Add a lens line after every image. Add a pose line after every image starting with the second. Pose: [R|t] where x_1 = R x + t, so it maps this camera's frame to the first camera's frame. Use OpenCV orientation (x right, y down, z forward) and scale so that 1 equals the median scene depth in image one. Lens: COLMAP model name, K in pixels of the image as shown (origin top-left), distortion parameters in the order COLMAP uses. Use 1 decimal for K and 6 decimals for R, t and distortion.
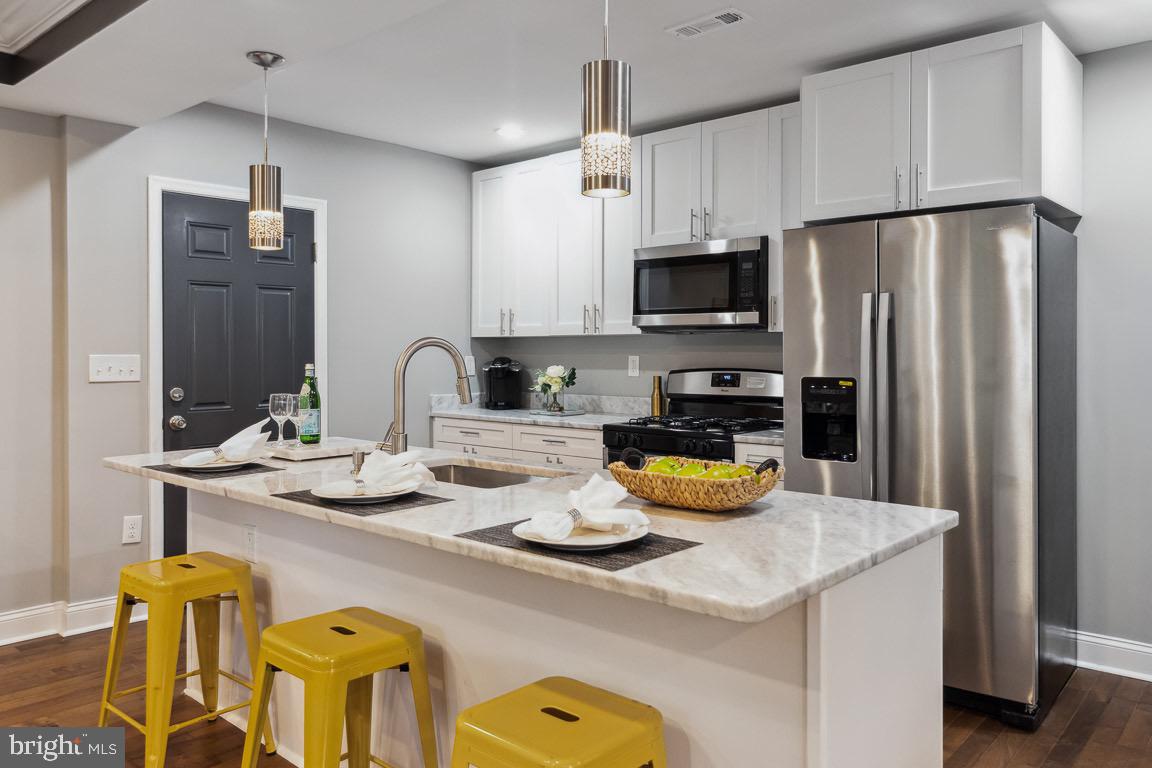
lens RADIAL K [[837.7, 0, 577.4], [0, 837.7, 356.2], [0, 0, 1]] dist [0.002070, 0.000661]
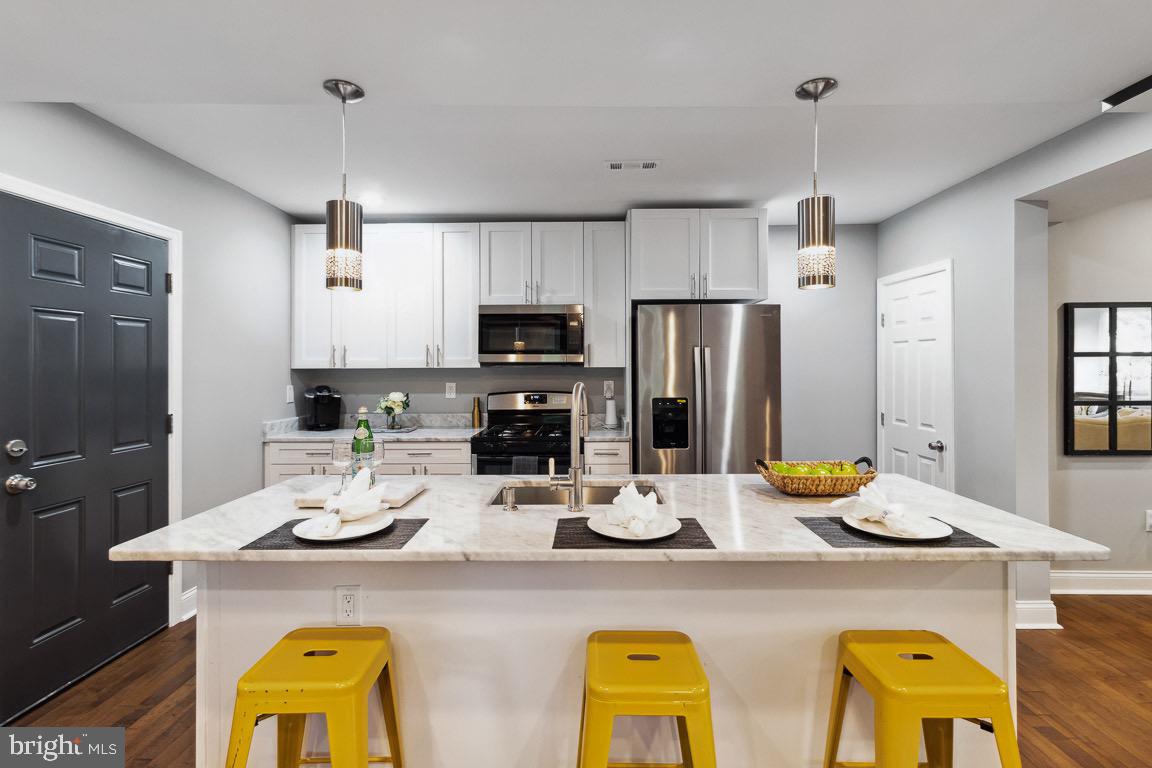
lens RADIAL K [[530.2, 0, 583.0], [0, 530.2, 362.4], [0, 0, 1]] dist [-0.001398, 0.000125]
pose [[0.753928, 0.001778, 0.656955, -0.373457], [0.007957, 0.999898, -0.011838, -0.024013], [-0.656909, 0.014152, 0.753837, 0.245352]]
